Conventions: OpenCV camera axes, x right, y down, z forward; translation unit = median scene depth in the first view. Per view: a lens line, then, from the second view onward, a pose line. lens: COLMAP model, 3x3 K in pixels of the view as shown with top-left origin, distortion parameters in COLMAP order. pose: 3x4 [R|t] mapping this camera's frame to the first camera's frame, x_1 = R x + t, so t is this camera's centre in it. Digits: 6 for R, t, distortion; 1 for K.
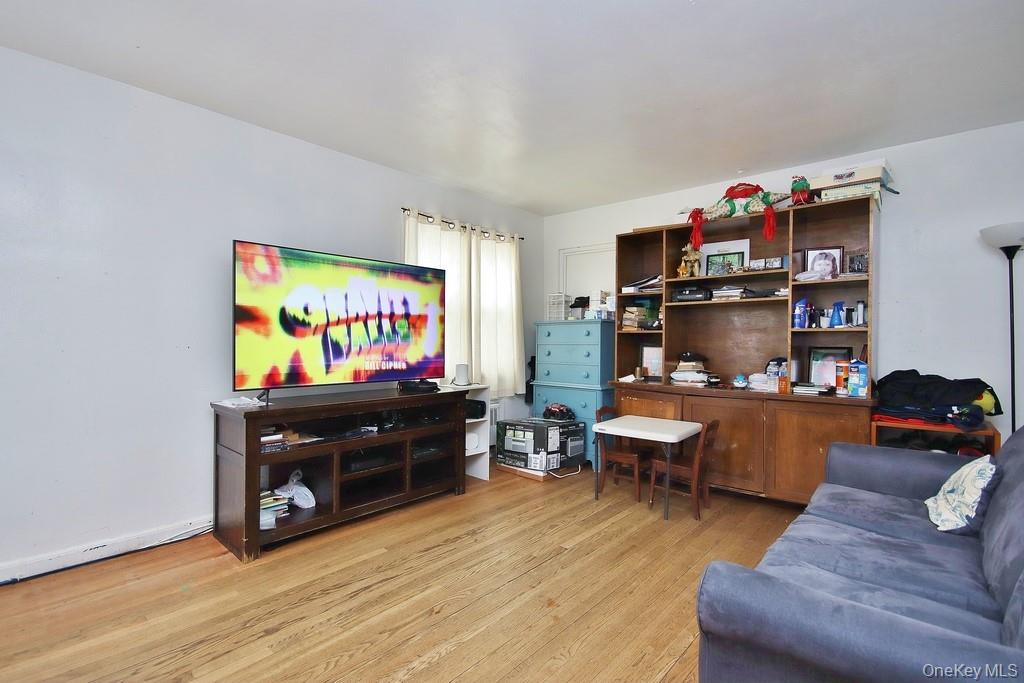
lens RADIAL K [[470.3, 0, 512.6], [0, 470.3, 341.7], [0, 0, 1]] dist [-0.004168, -0.001717]
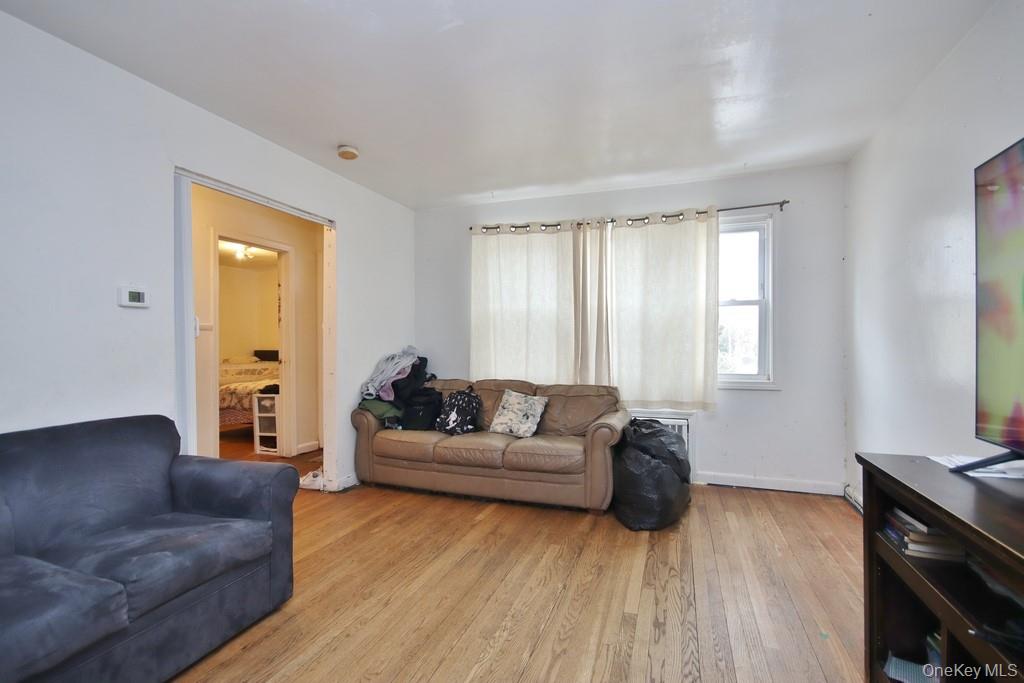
lens RADIAL K [[470.3, 0, 511.4], [0, 470.3, 343.8], [0, 0, 1]] dist [-0.004168, -0.001717]
pose [[-0.925696, -0.006093, -0.378220, 0.191646], [-0.006696, 0.999978, 0.000280, -0.005765], [0.378209, 0.002792, -0.925716, 1.888922]]
